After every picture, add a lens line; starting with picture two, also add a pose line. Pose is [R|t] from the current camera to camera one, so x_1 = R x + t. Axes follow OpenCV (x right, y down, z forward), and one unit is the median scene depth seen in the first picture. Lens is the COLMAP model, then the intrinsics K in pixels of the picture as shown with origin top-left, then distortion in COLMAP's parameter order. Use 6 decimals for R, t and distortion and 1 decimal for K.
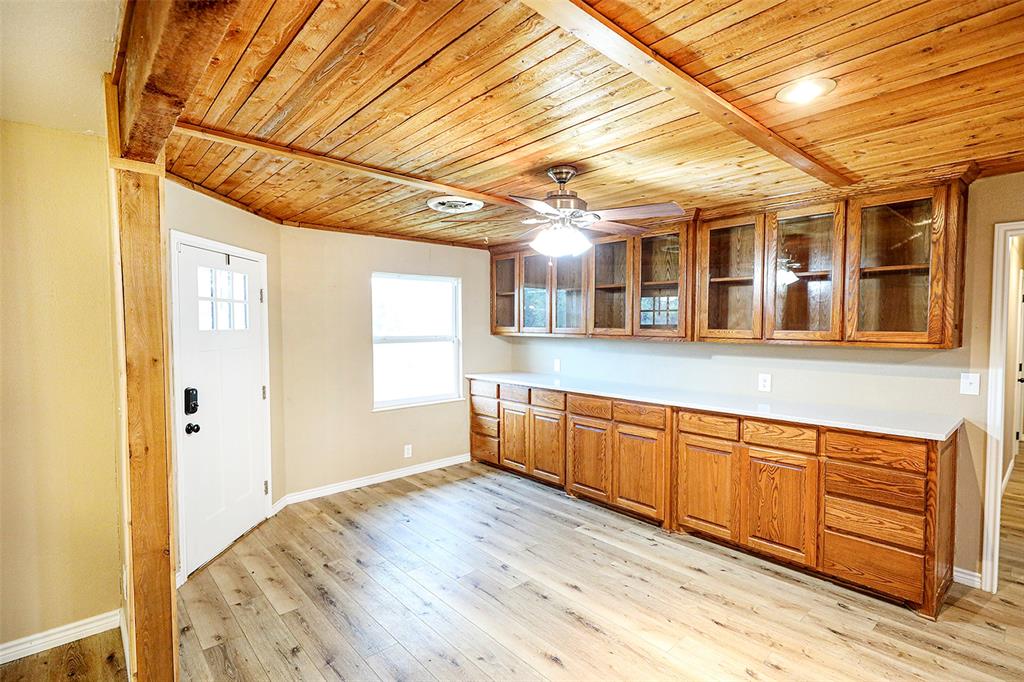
lens RADIAL K [[489.6, 0, 511.2], [0, 489.6, 344.6], [0, 0, 1]] dist [0.001807, -0.000835]
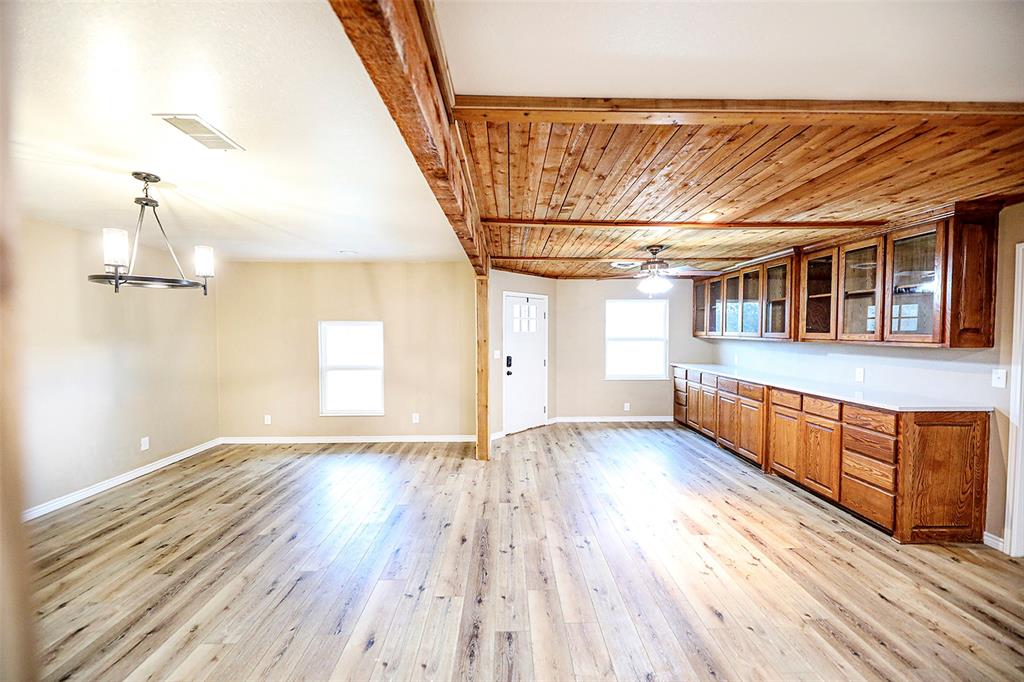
lens RADIAL K [[411.3, 0, 510.0], [0, 411.3, 344.2], [0, 0, 1]] dist [-0.001301, -0.002734]
pose [[0.753470, 0.022389, -0.657101, 0.578172], [-0.028958, 0.999580, 0.000853, 0.025799], [0.656845, 0.018386, 0.753802, -0.440882]]
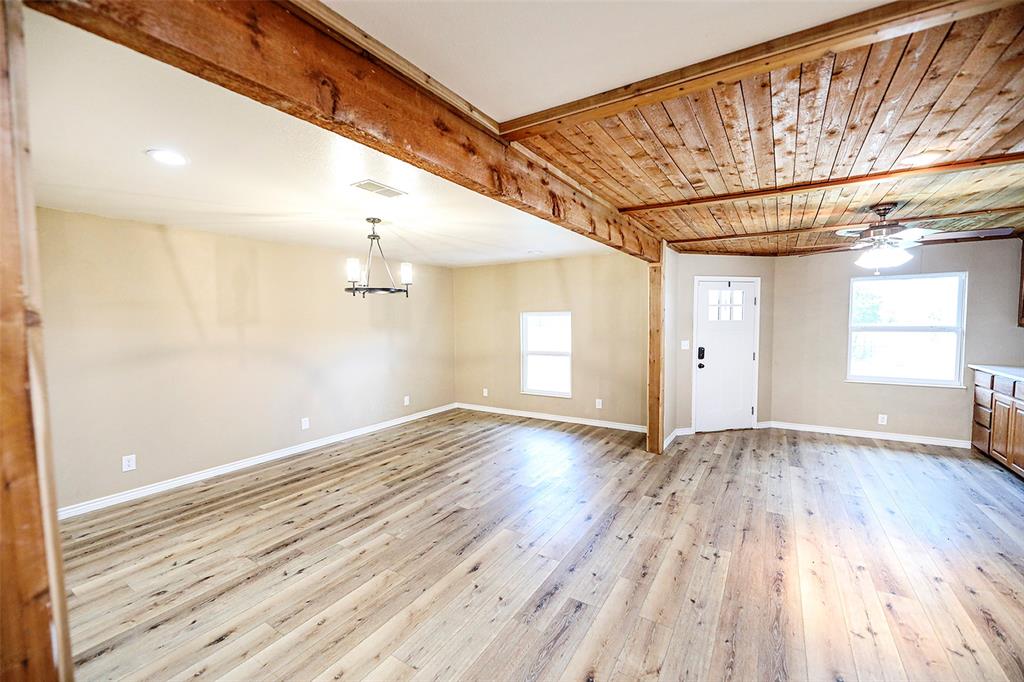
lens RADIAL K [[411.3, 0, 509.1], [0, 411.3, 344.2], [0, 0, 1]] dist [-0.001301, -0.002734]
pose [[0.264512, 0.055853, -0.962764, 0.764428], [-0.032973, 0.998262, 0.048854, 0.013064], [0.963819, 0.018823, 0.265894, -0.268145]]
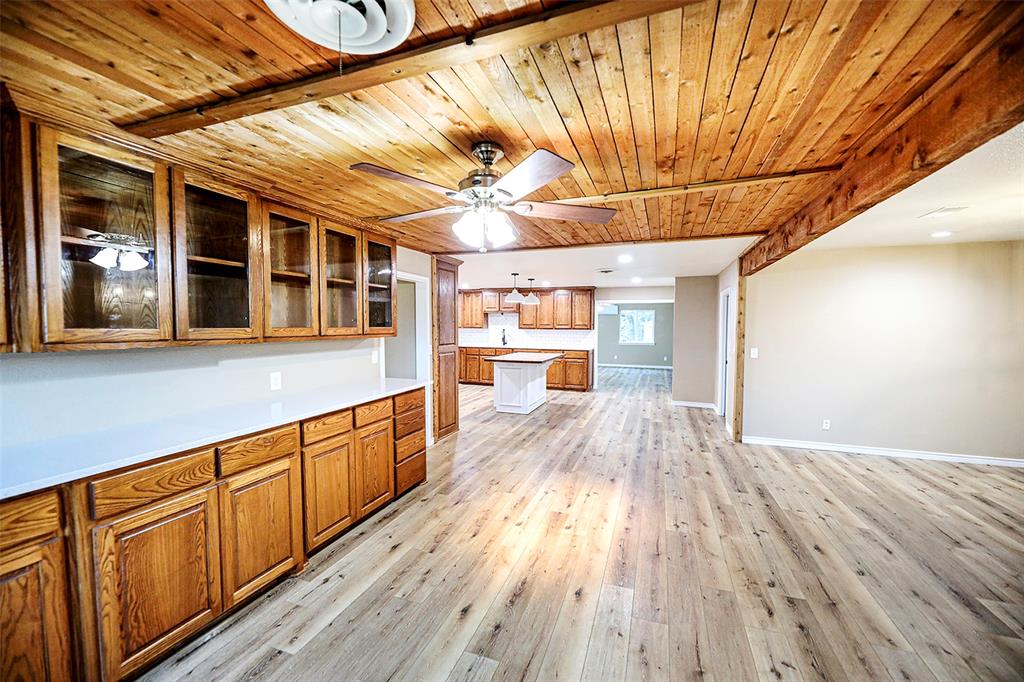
lens RADIAL K [[411.3, 0, 508.6], [0, 411.3, 344.0], [0, 0, 1]] dist [-0.001301, -0.002734]
pose [[-0.470087, -0.043401, 0.881552, -0.469089], [0.037134, 0.996933, 0.068884, -0.039753], [-0.881839, 0.065117, -0.467034, 1.052724]]
